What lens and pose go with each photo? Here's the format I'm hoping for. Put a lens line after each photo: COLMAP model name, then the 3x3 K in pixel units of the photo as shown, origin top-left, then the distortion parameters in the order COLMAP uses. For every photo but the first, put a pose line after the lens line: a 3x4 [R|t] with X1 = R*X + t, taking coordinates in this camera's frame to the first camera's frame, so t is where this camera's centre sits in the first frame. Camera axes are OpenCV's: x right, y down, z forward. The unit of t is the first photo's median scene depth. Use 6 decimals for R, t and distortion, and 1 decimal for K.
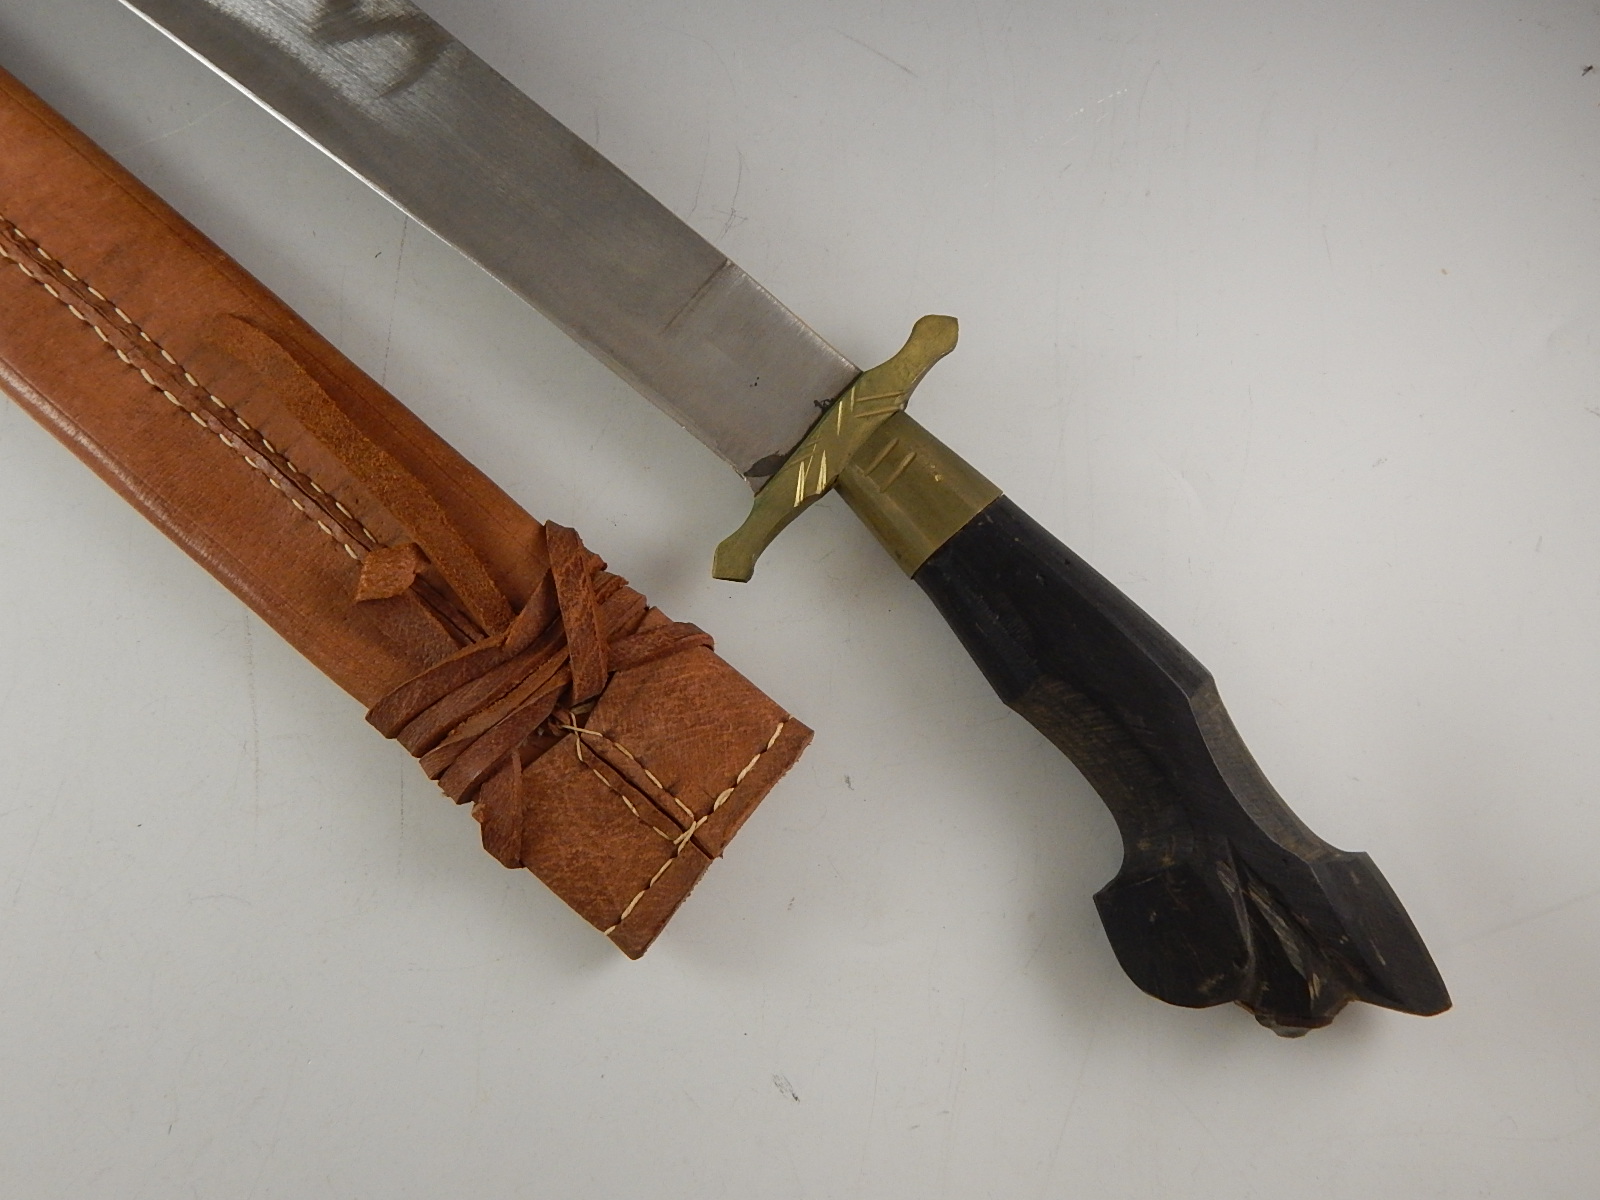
lens RADIAL K [[1271.6, 0, 800.0], [0, 1271.6, 600.0], [0, 0, 1]] dist [0.006132, -0.005046]
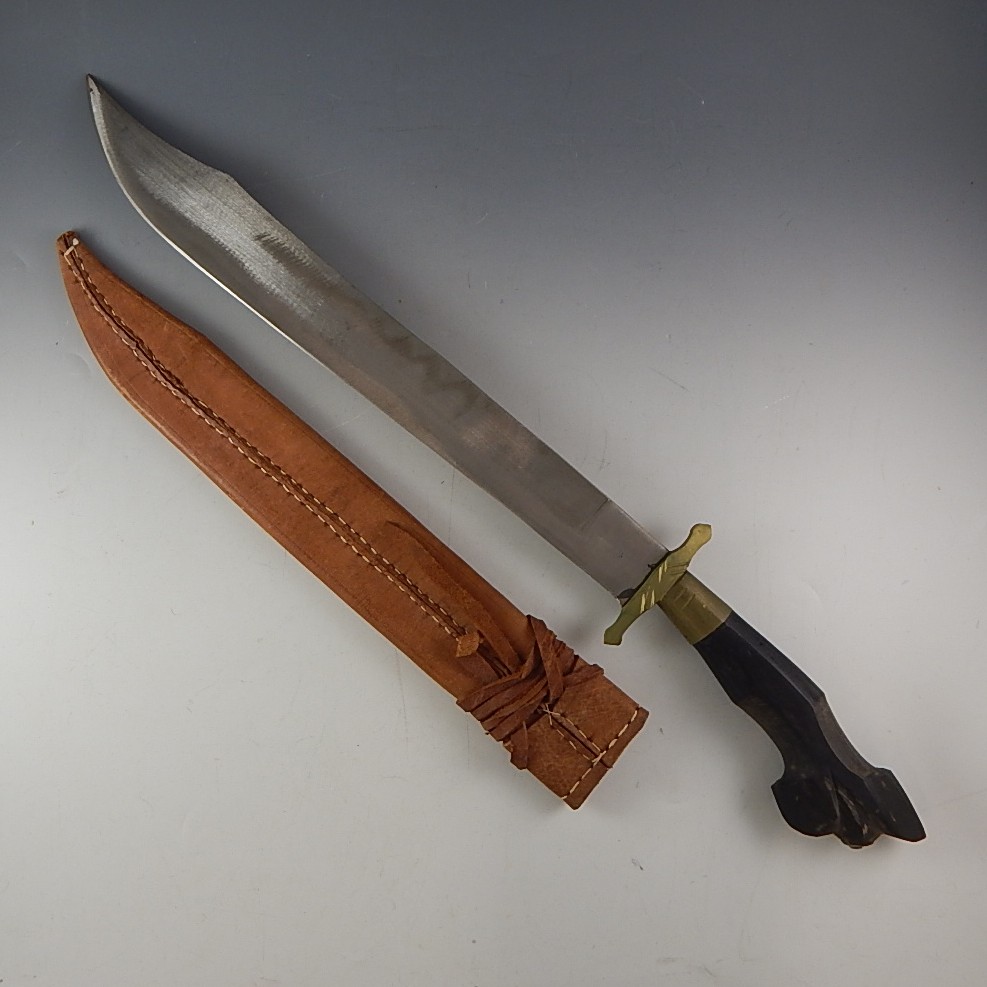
lens RADIAL K [[1159.6, 0, 392.2], [0, 1159.6, 383.3], [0, 0, 1]] dist [-0.002787, -0.007780]
pose [[0.998425, 0.005678, -0.055816, -0.339349], [-0.004117, 0.999598, 0.028041, -0.549358], [0.055953, -0.027767, 0.998047, -1.109504]]
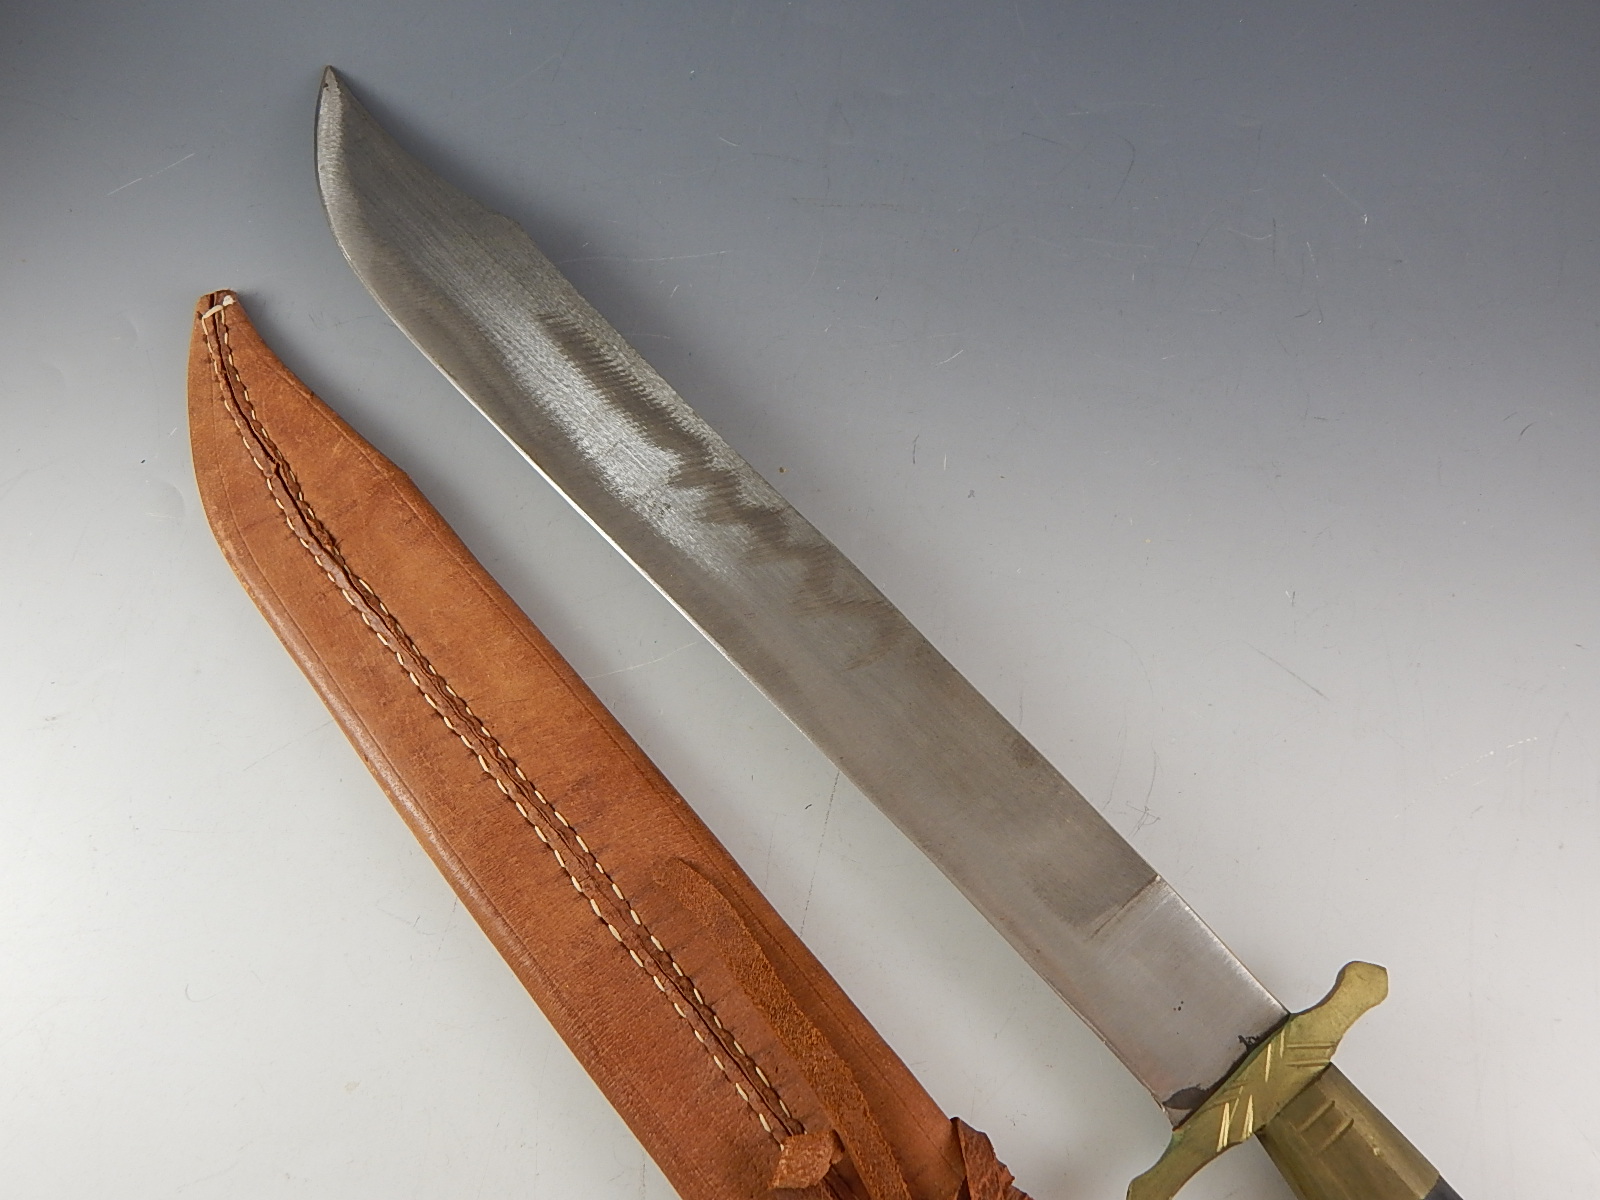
lens RADIAL K [[1271.6, 0, 800.0], [0, 1271.6, 600.0], [0, 0, 1]] dist [0.006132, -0.005046]
pose [[0.985406, 0.126086, -0.114358, -0.263046], [-0.151321, 0.956538, -0.249275, -0.187369], [0.077958, 0.262942, 0.961657, -0.075956]]
